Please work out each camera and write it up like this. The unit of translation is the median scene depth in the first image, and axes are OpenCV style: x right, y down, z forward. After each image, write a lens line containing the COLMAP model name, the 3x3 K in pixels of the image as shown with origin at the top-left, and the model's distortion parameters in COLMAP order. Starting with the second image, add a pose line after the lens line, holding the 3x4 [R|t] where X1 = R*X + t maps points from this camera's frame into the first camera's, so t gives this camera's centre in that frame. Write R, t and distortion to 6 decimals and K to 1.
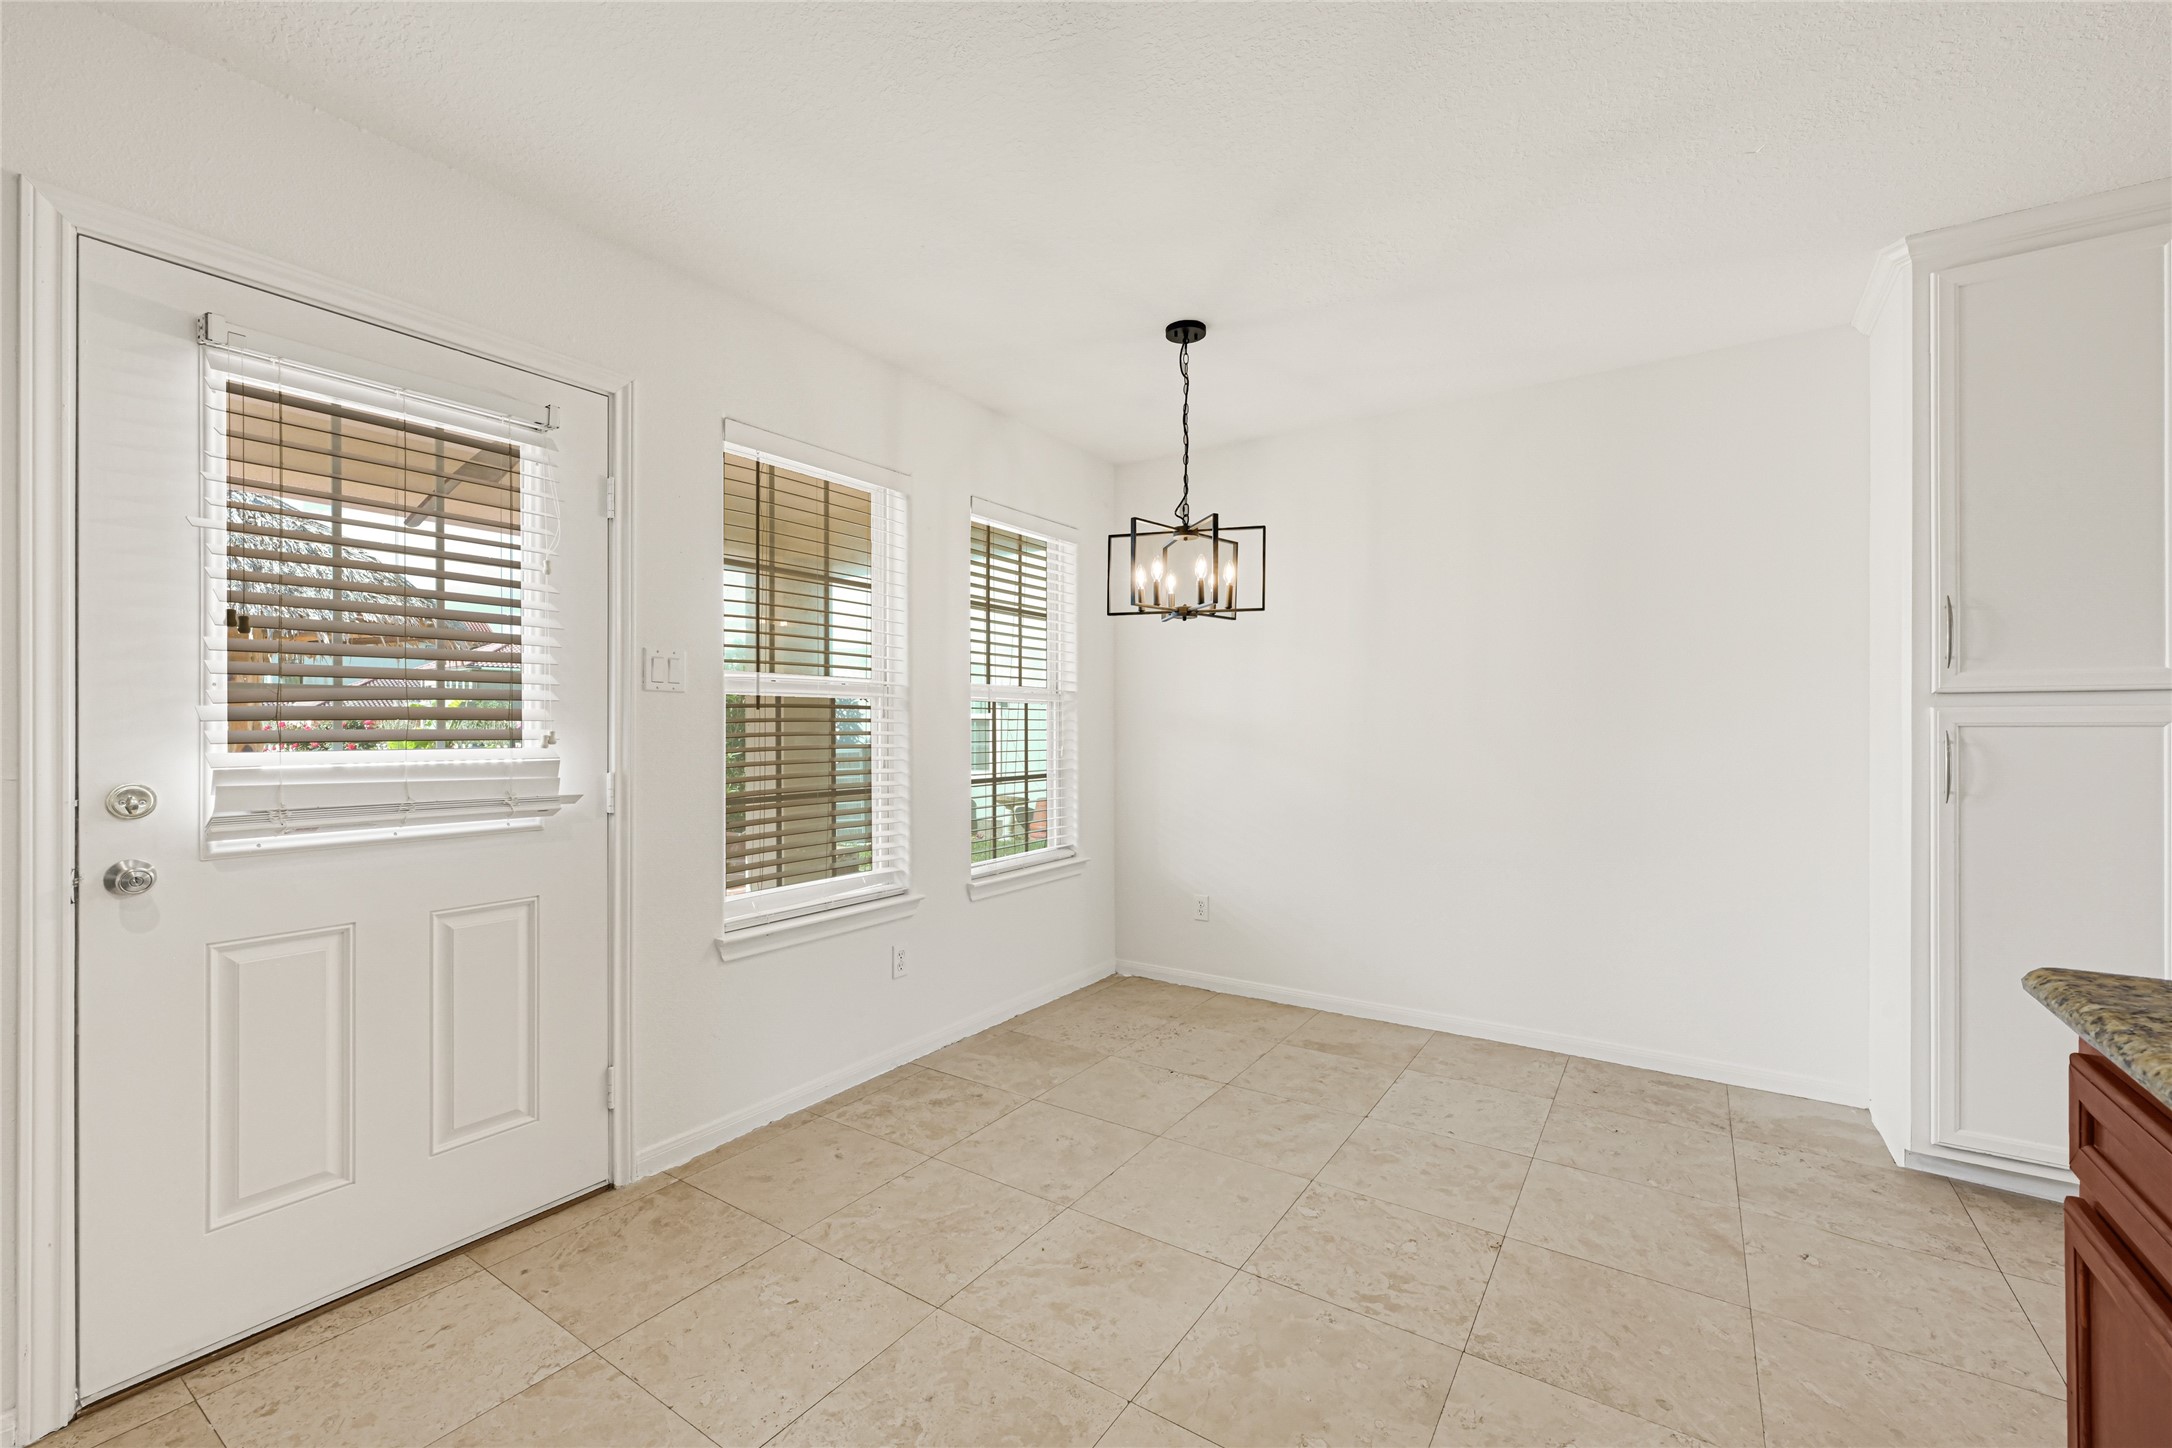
lens RADIAL K [[901.2, 0, 1079.1], [0, 901.2, 721.5], [0, 0, 1]] dist [0.000645, 0.000012]
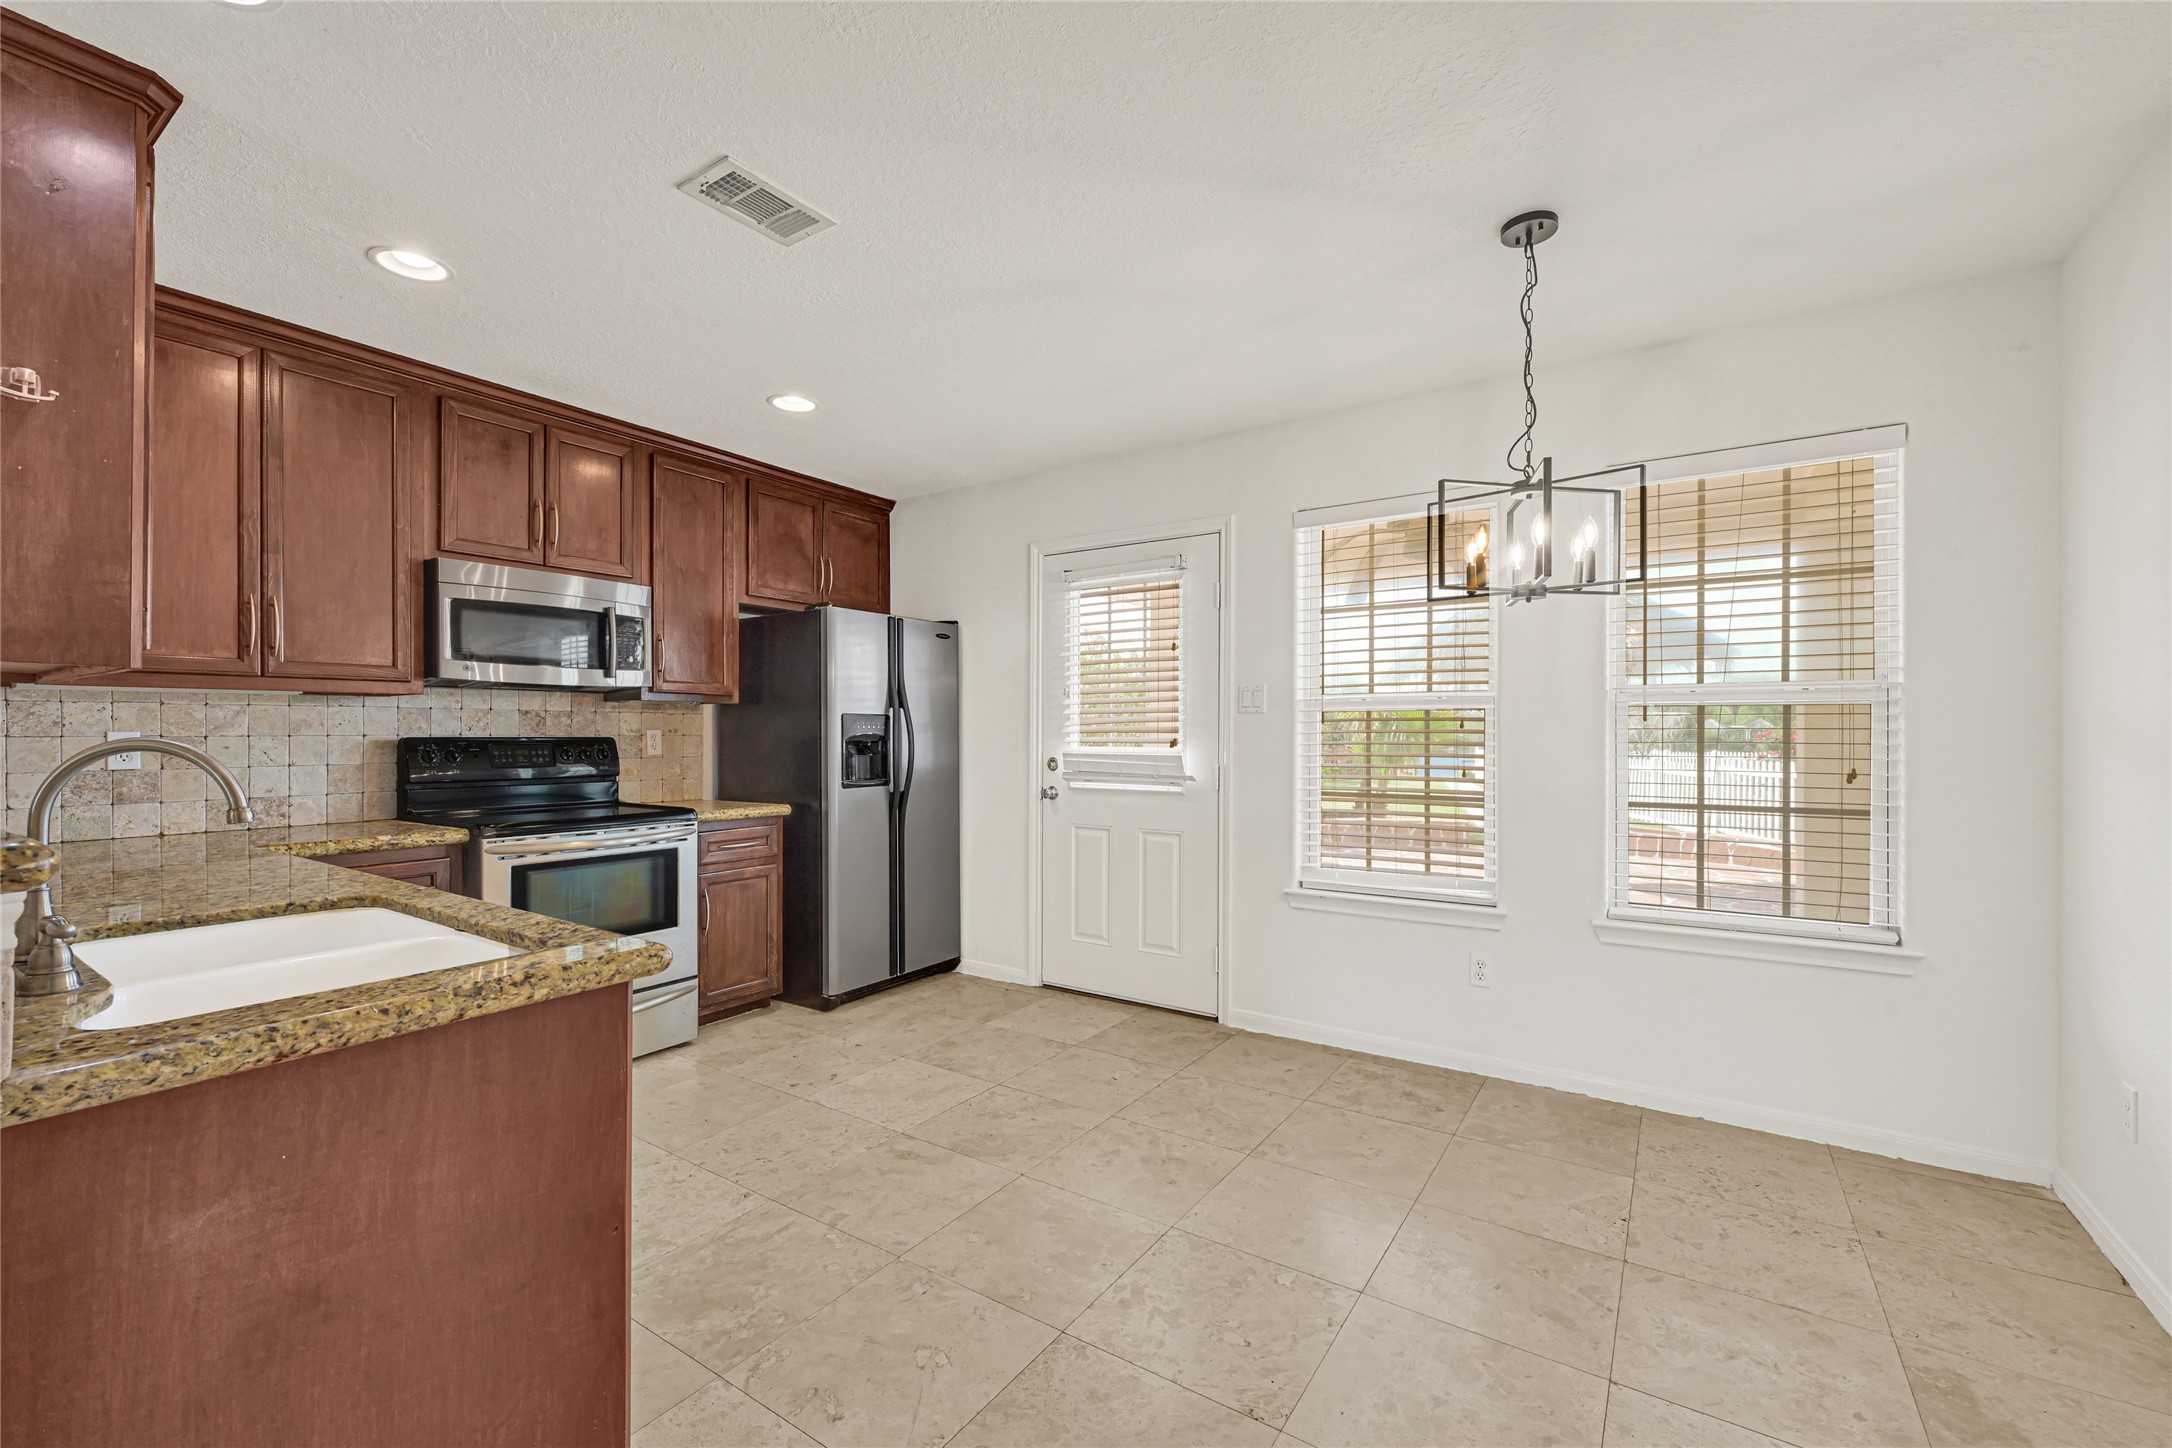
lens RADIAL K [[901.2, 0, 1079.1], [0, 901.2, 721.5], [0, 0, 1]] dist [0.000645, 0.000012]
pose [[-0.011061, -0.015602, -0.999817, 0.957453], [0.003654, 0.999871, -0.015644, 0.003253], [0.999932, -0.003827, -0.011002, 0.665446]]
